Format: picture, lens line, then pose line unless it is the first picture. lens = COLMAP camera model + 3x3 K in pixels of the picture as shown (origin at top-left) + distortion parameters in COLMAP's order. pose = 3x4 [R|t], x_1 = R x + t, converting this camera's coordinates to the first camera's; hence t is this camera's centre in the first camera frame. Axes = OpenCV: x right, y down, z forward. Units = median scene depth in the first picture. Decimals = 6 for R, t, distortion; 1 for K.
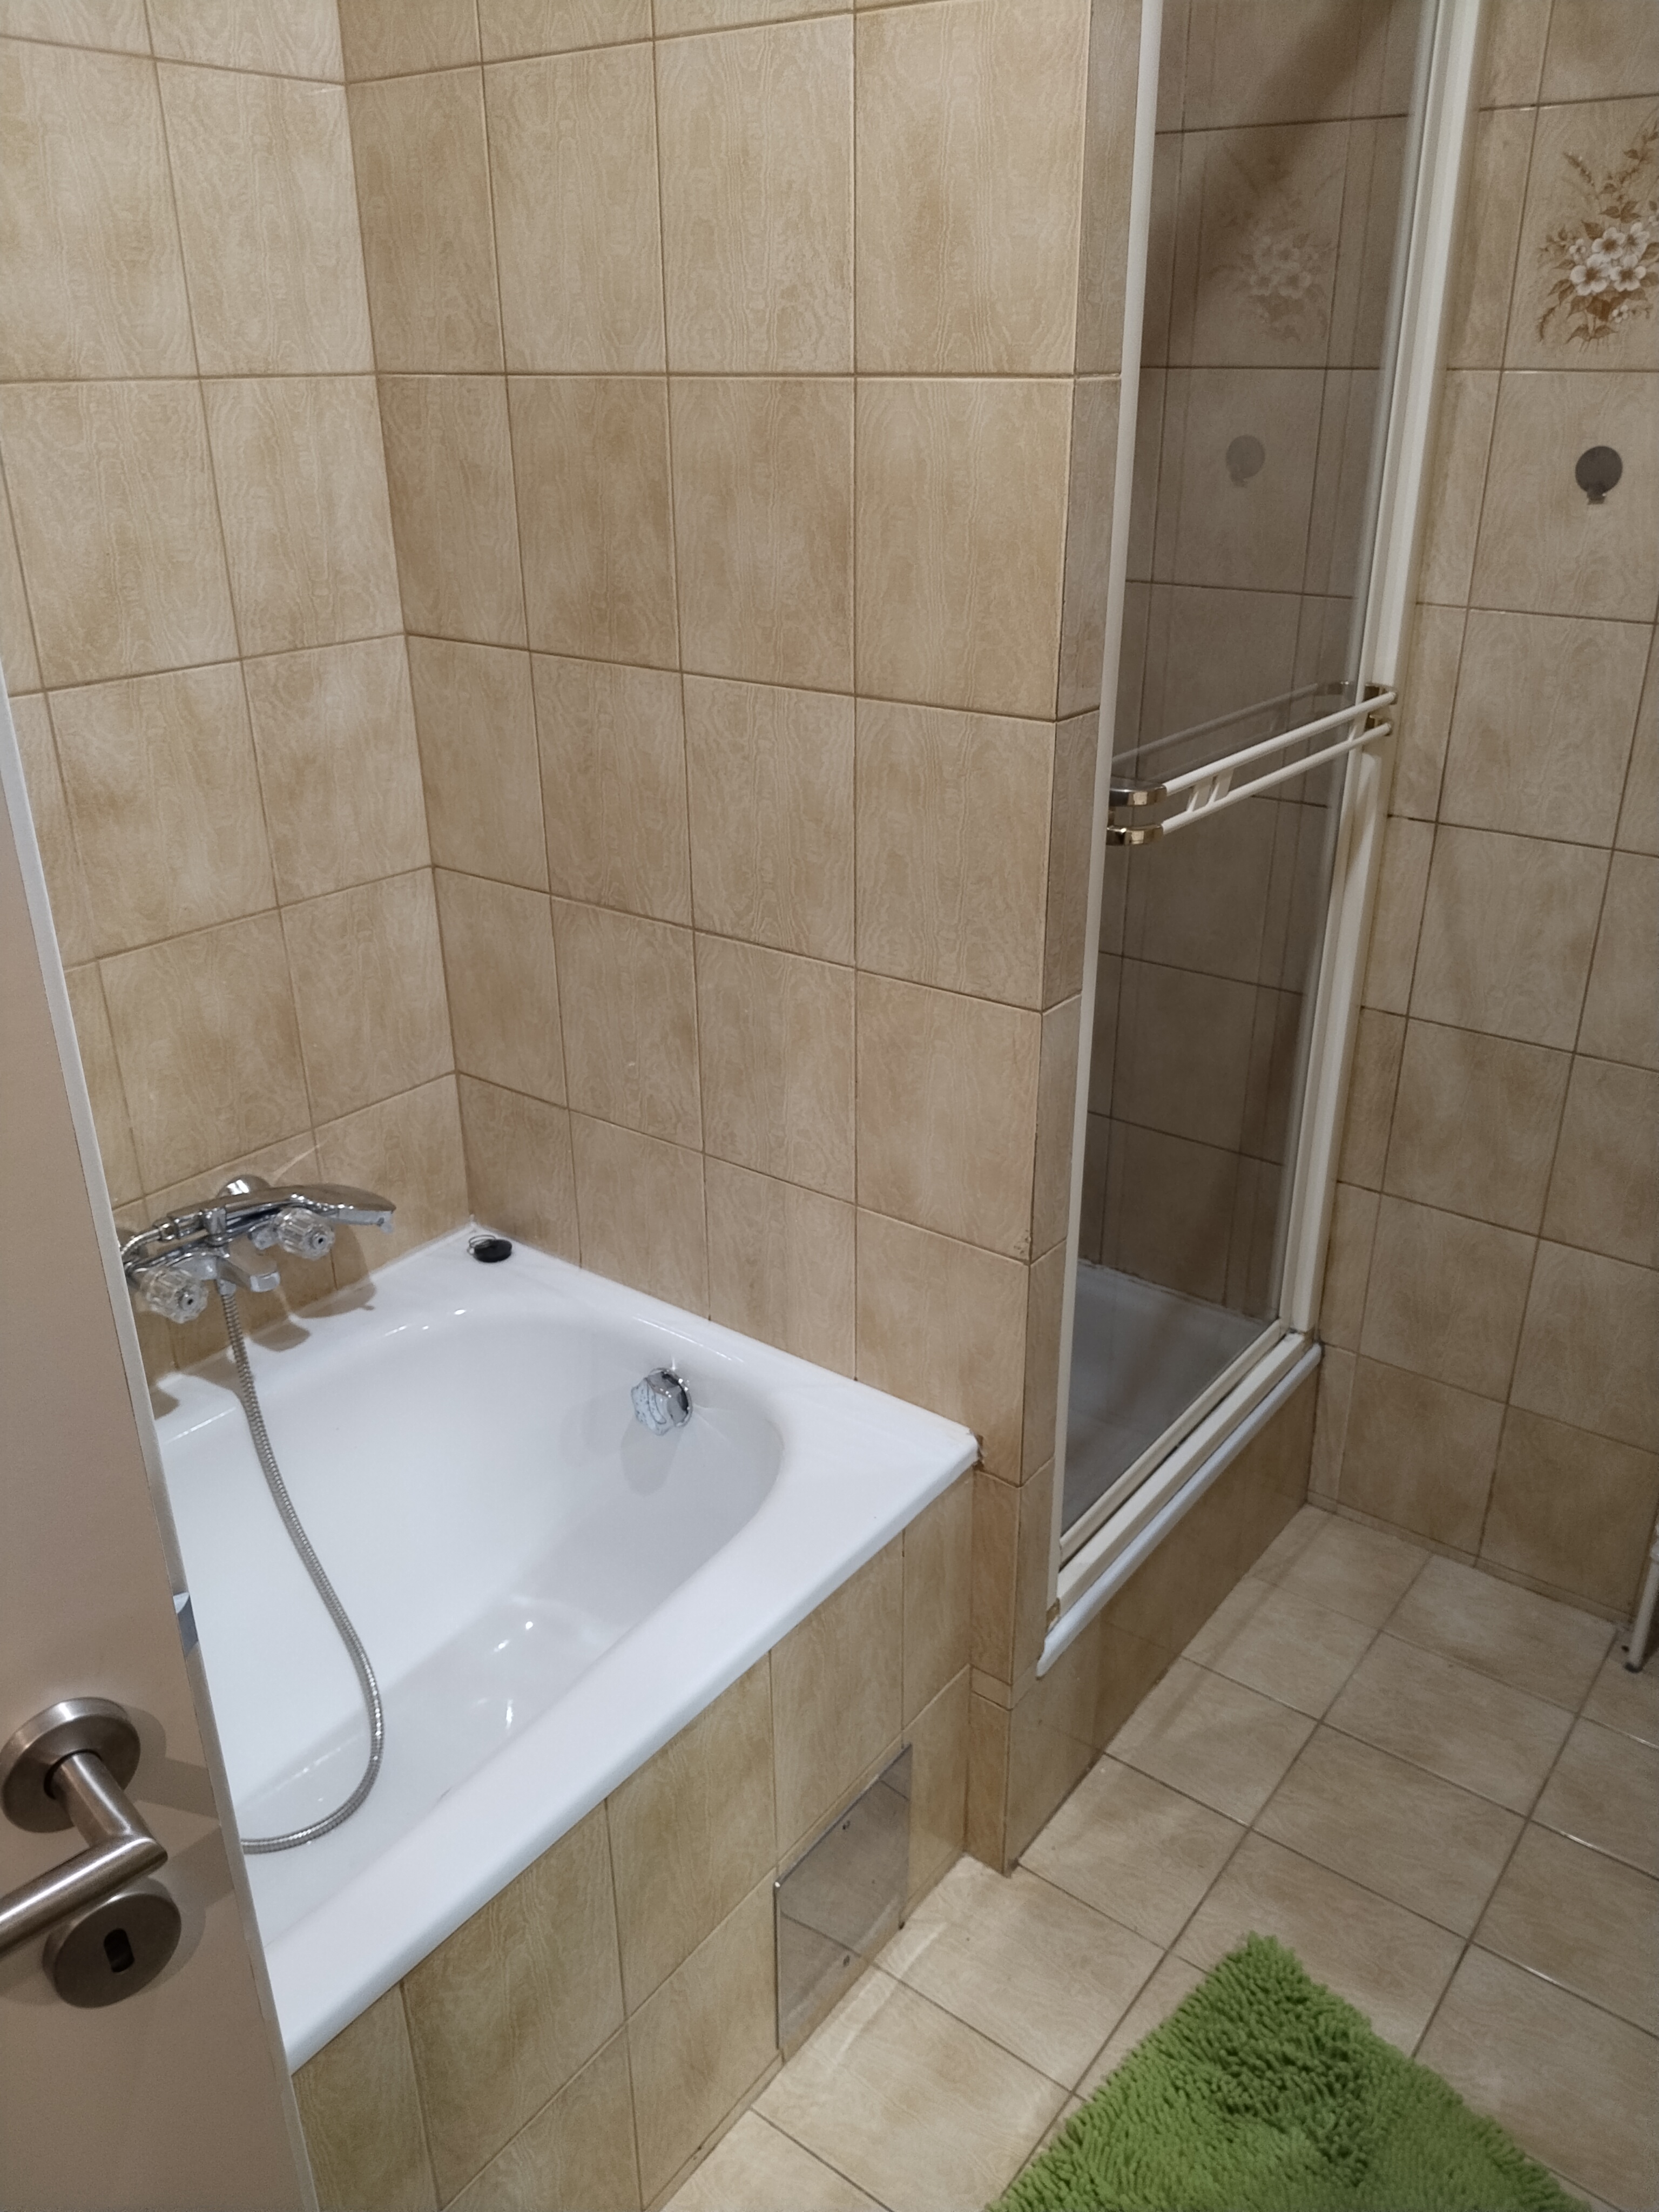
lens RADIAL K [[1685.7, 0, 829.5], [0, 1685.7, 1106.0], [0, 0, 1]] dist [0.002777, -0.023647]
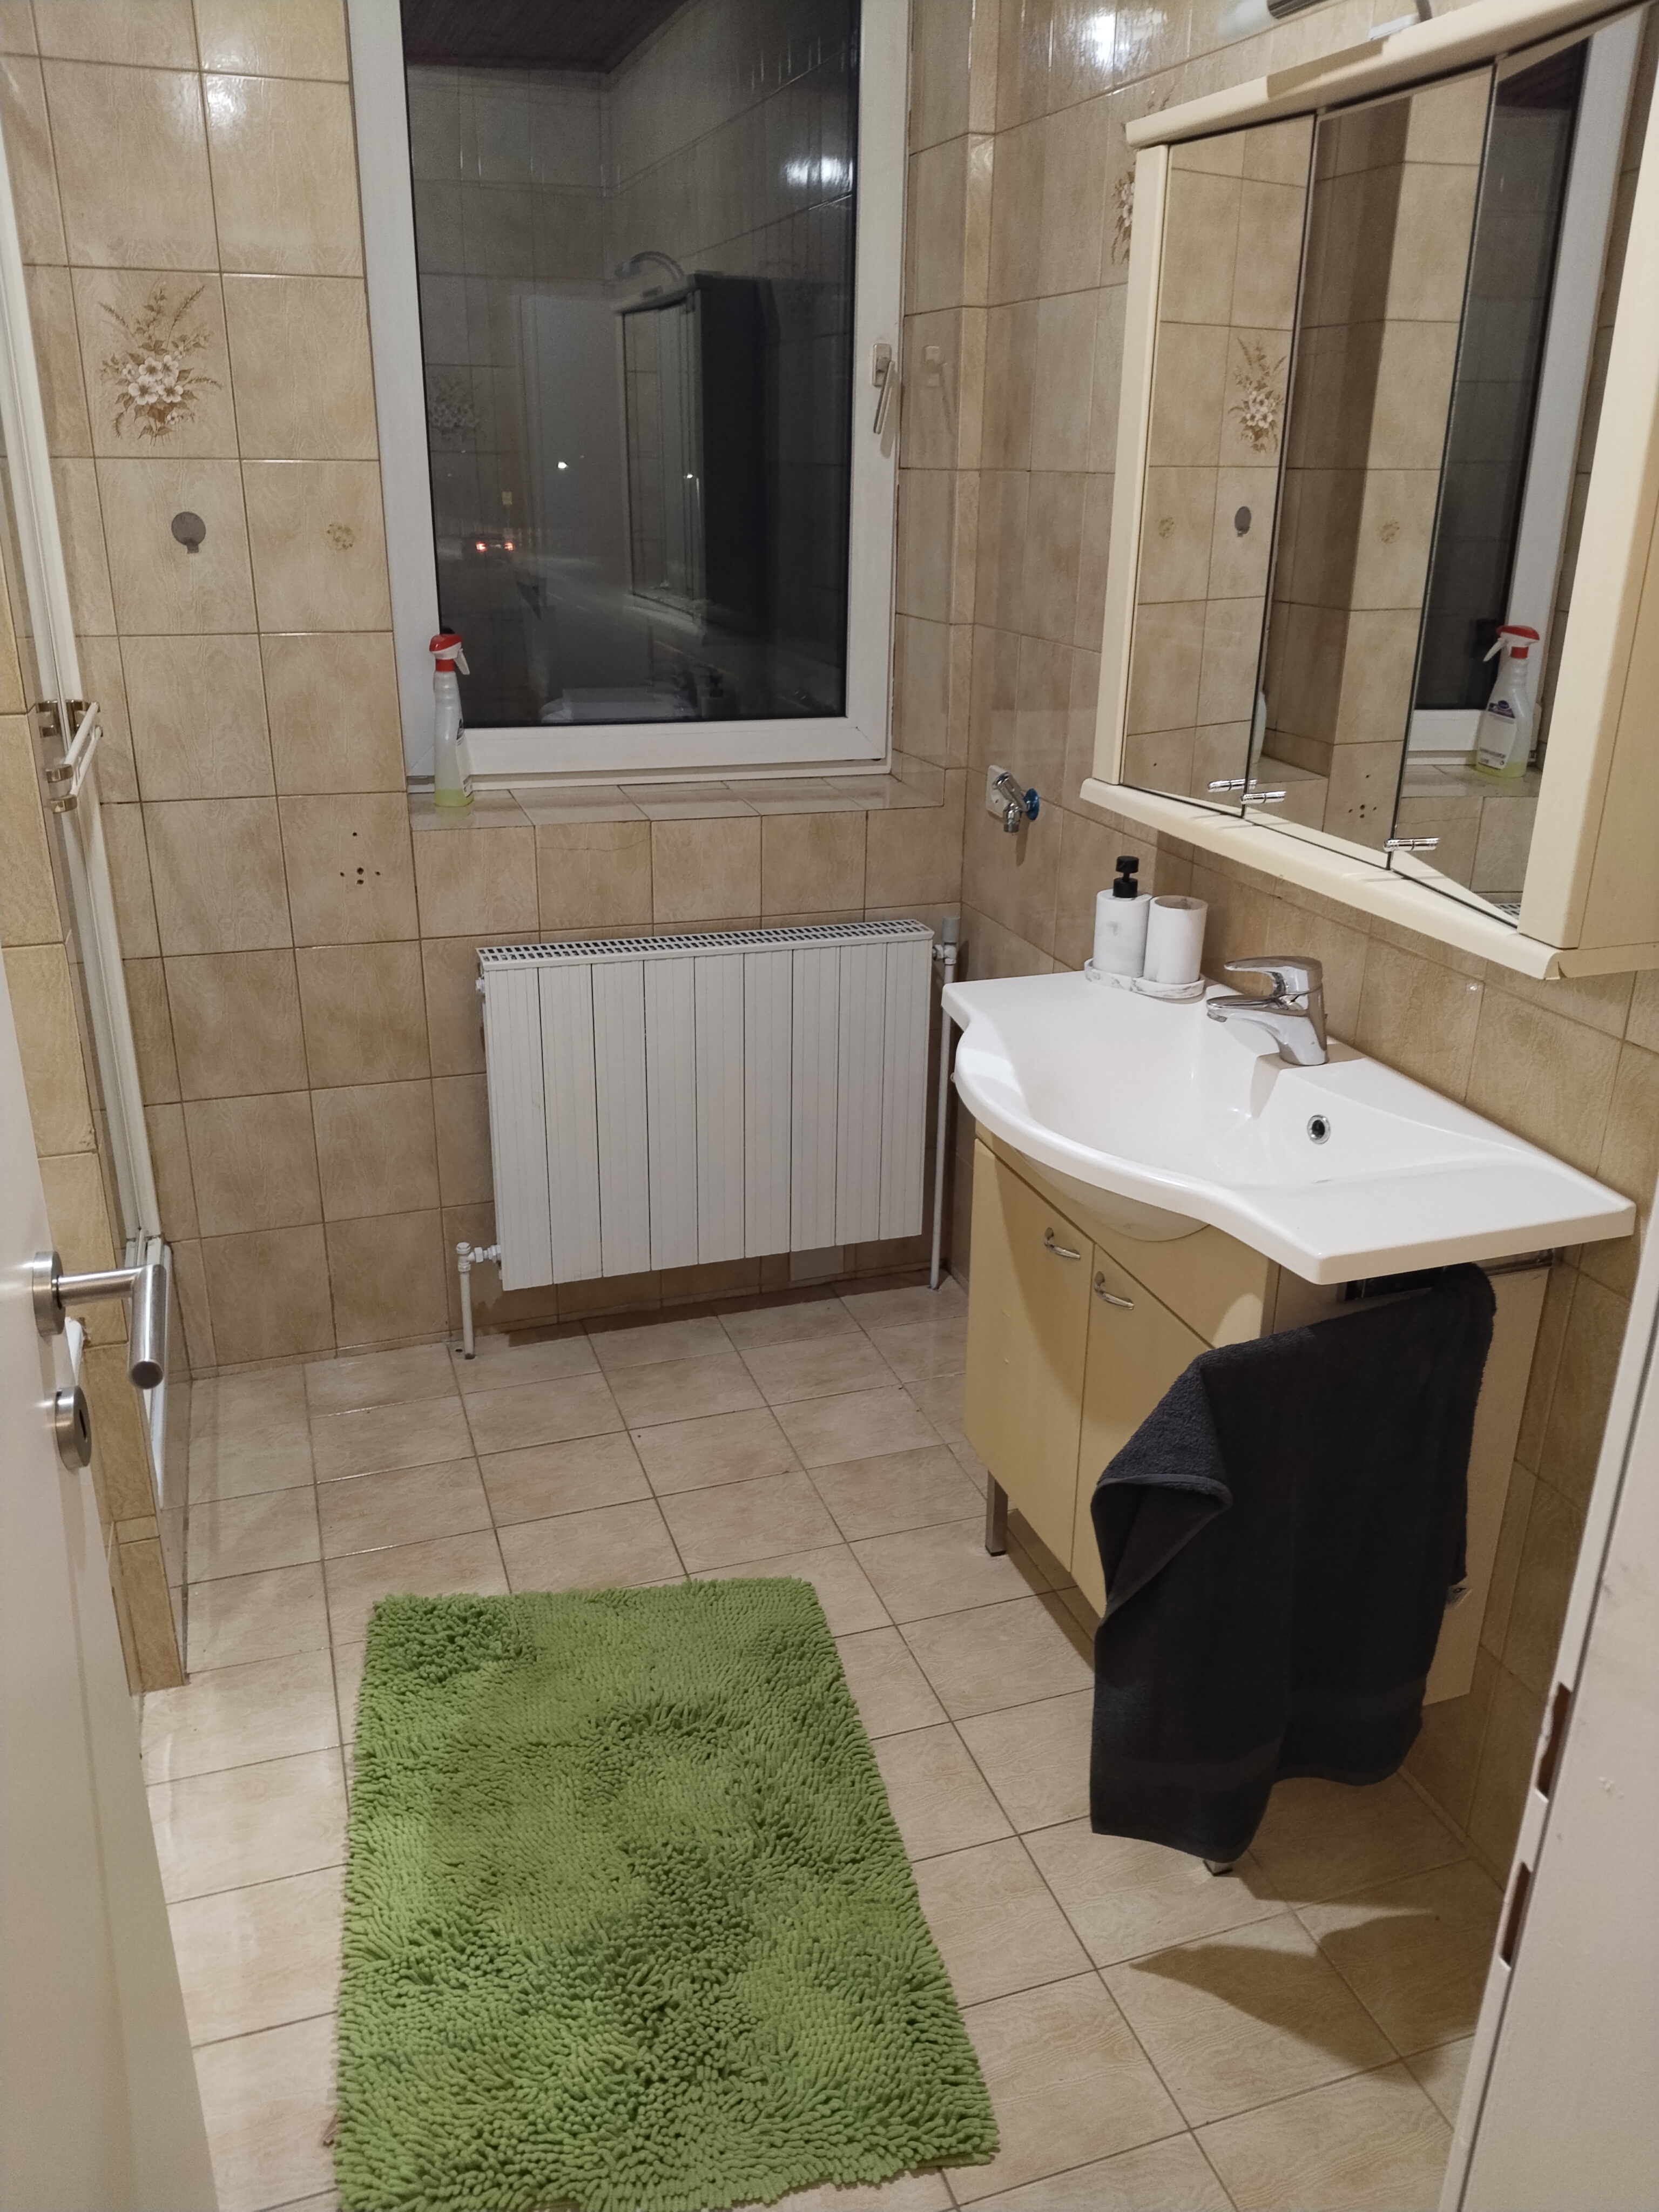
lens RADIAL K [[1642.8, 0, 829.5], [0, 1642.8, 1106.0], [0, 0, 1]] dist [0.006983, -0.070886]
pose [[0.557603, -0.287252, 0.778823, -0.430129], [0.319027, 0.940320, 0.118407, 0.076996], [-0.766356, 0.182442, 0.615966, -0.146023]]
